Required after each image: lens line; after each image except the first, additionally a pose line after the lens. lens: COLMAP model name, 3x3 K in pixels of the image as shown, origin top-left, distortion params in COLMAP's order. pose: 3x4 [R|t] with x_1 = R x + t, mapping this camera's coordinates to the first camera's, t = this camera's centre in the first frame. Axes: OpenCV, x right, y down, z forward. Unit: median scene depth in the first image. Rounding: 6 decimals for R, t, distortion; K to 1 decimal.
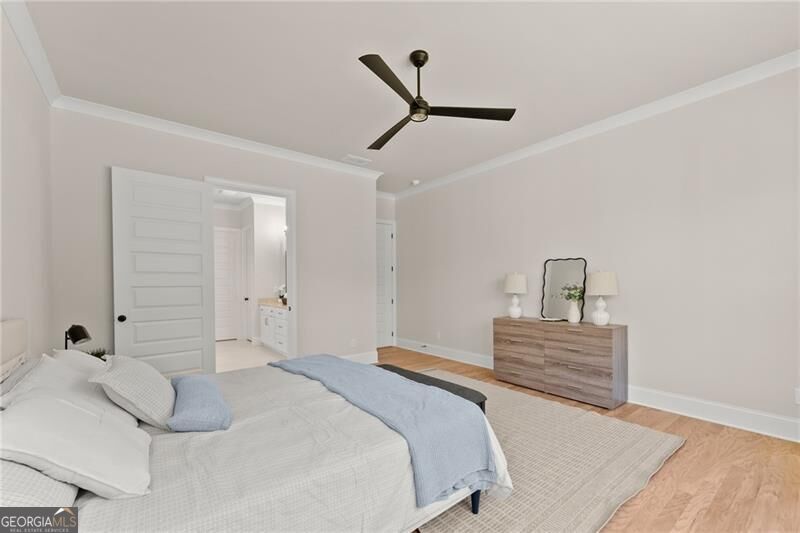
lens RADIAL K [[334.7, 0, 399.8], [0, 334.7, 278.3], [0, 0, 1]] dist [0.001133, 0.000120]
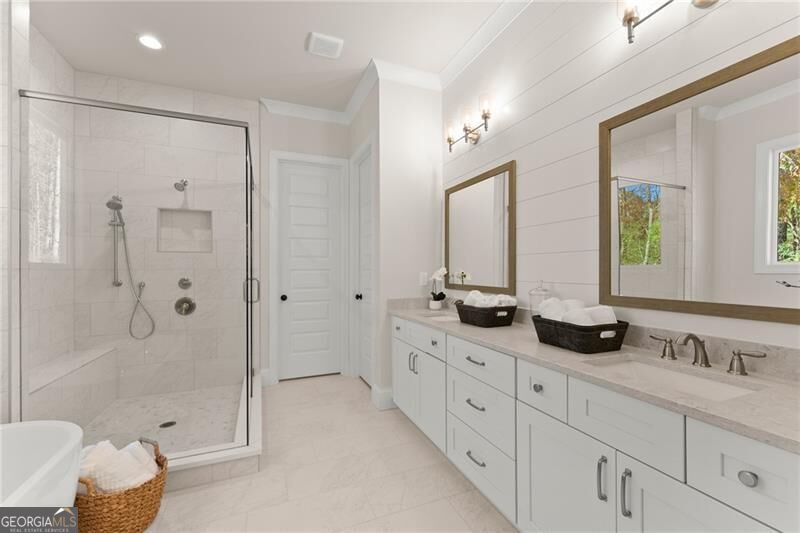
lens RADIAL K [[330.8, 0, 400.0], [0, 330.8, 266.5], [0, 0, 1]] dist [0.001230, 0.000117]
pose [[0.965605, 0.008621, -0.259872, -0.298500], [-0.005481, 0.999903, 0.012806, 0.011977], [0.259957, -0.010942, 0.965558, 0.594928]]
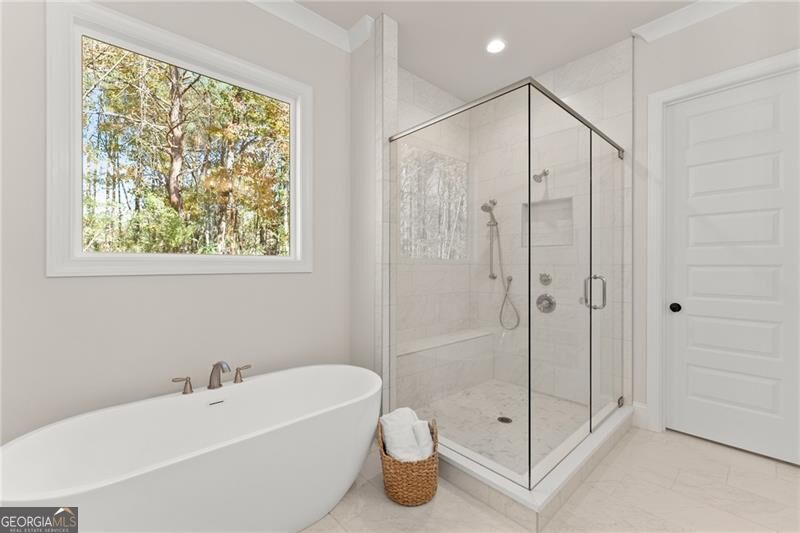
lens RADIAL K [[338.9, 0, 399.8], [0, 338.9, 262.8], [0, 0, 1]] dist [-0.002278, -0.000216]
pose [[0.071036, 0.008126, -0.997441, -0.276648], [0.016000, 0.999829, 0.009285, 0.014415], [0.997345, -0.016618, 0.070894, 0.747748]]
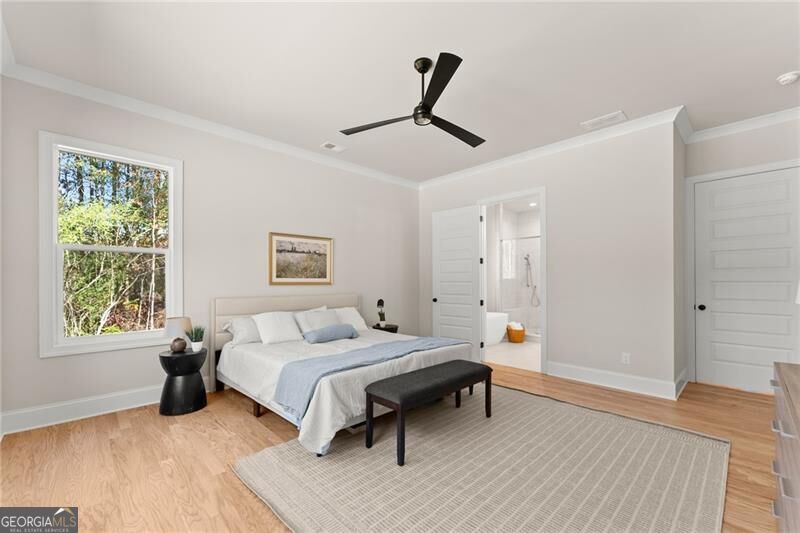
lens RADIAL K [[334.7, 0, 399.8], [0, 334.7, 278.3], [0, 0, 1]] dist [0.001133, 0.000120]
pose [[0.101207, 0.007131, -0.994840, 0.420714], [0.013340, 0.999875, 0.008525, -0.002963], [0.994776, -0.014134, 0.101099, 0.319610]]
